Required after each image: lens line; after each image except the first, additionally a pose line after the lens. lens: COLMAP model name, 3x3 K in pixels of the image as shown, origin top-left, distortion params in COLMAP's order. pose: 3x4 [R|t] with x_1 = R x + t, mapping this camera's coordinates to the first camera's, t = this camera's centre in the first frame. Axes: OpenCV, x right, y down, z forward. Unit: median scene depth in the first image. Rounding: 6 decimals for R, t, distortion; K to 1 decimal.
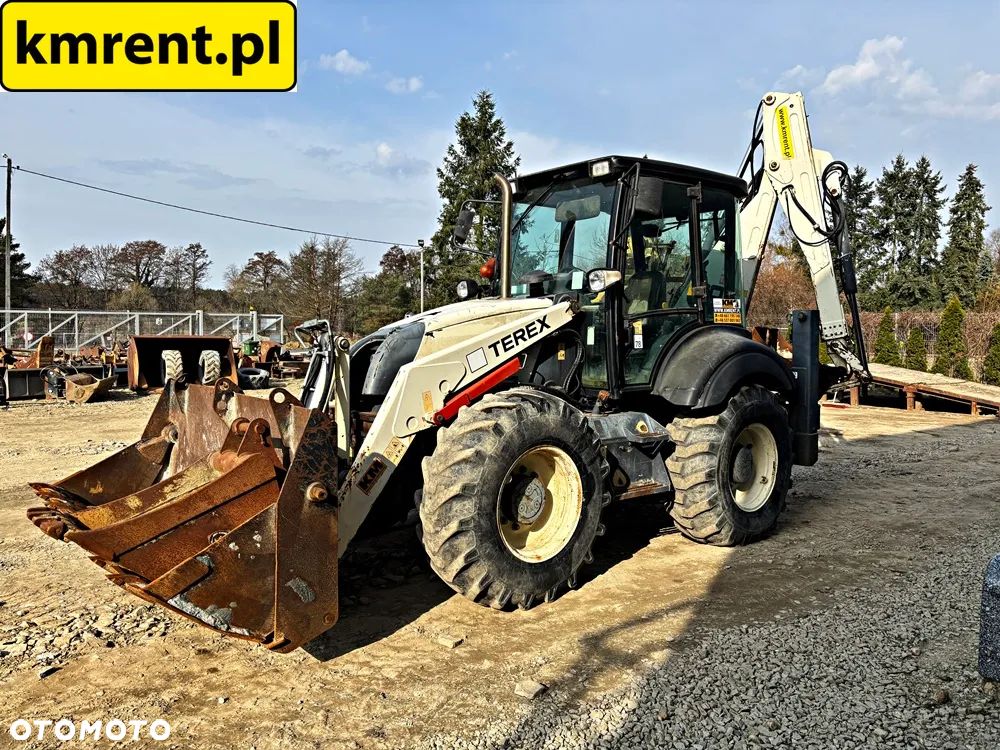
lens RADIAL K [[746.3, 0, 503.8], [0, 746.3, 370.2], [0, 0, 1]] dist [0.069104, -0.117393]
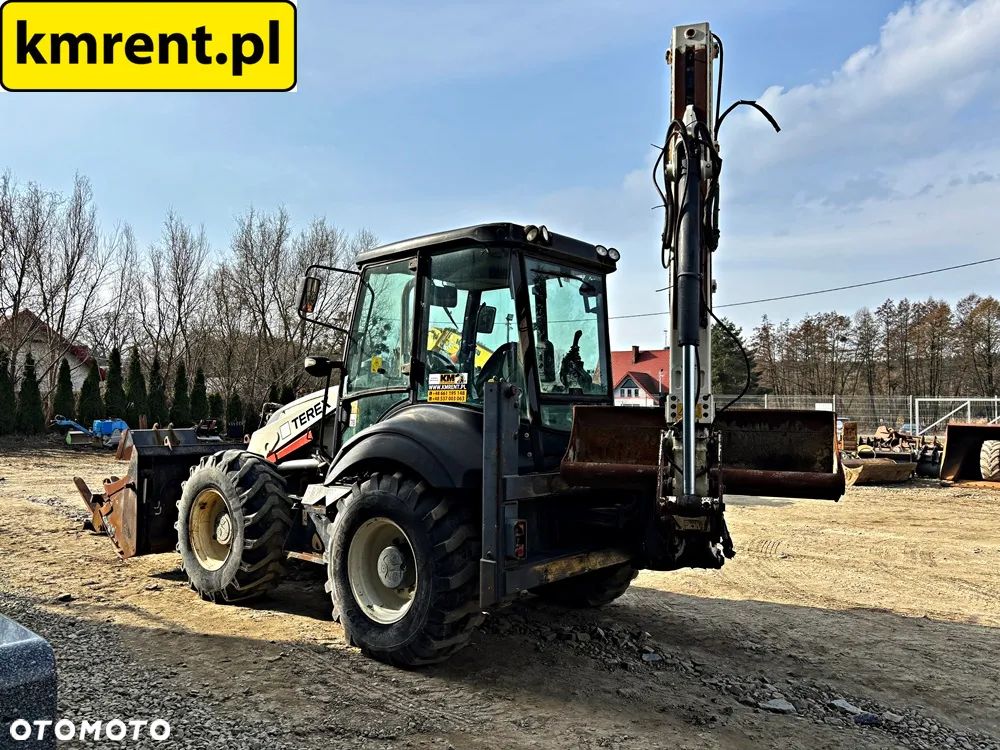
lens RADIAL K [[744.9, 0, 498.1], [0, 744.9, 374.5], [0, 0, 1]] dist [0.055530, -0.061833]
pose [[0.189094, -0.048478, -0.980762, 1.289530], [-0.062671, 0.996149, -0.061321, -0.051571], [0.979957, 0.073061, 0.185328, 1.020618]]
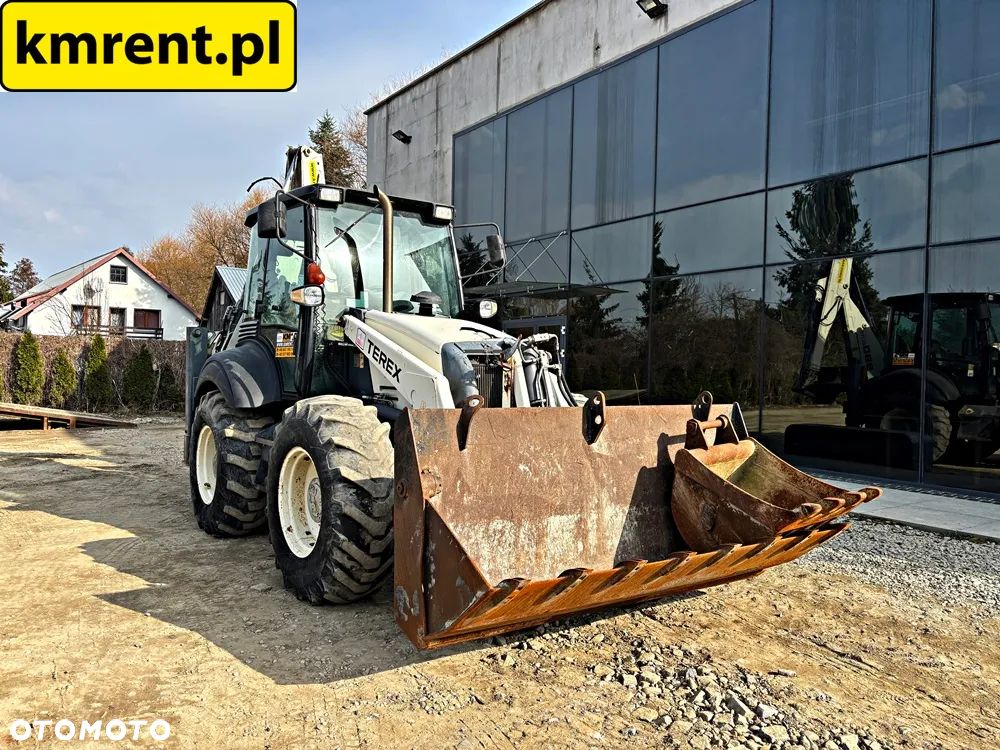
lens RADIAL K [[747.2, 0, 498.4], [0, 747.2, 377.4], [0, 0, 1]] dist [0.052975, -0.064323]
pose [[0.074057, -0.017953, 0.997092, -1.082763], [0.034741, 0.999278, 0.015412, -0.022042], [-0.996649, 0.033498, 0.074627, 0.853192]]
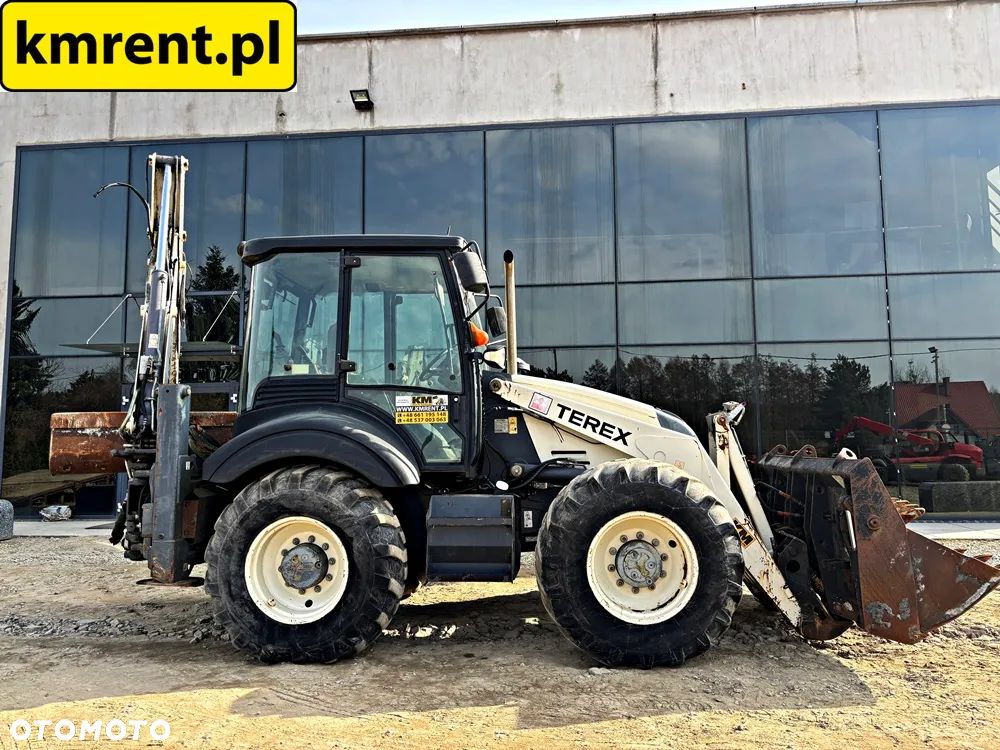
lens RADIAL K [[745.1, 0, 495.9], [0, 745.1, 374.9], [0, 0, 1]] dist [0.055124, -0.060860]
pose [[-0.711376, 0.066041, 0.699702, -0.733650], [0.043744, 0.997806, -0.049703, -0.057219], [-0.701449, -0.004750, -0.712703, 1.876798]]
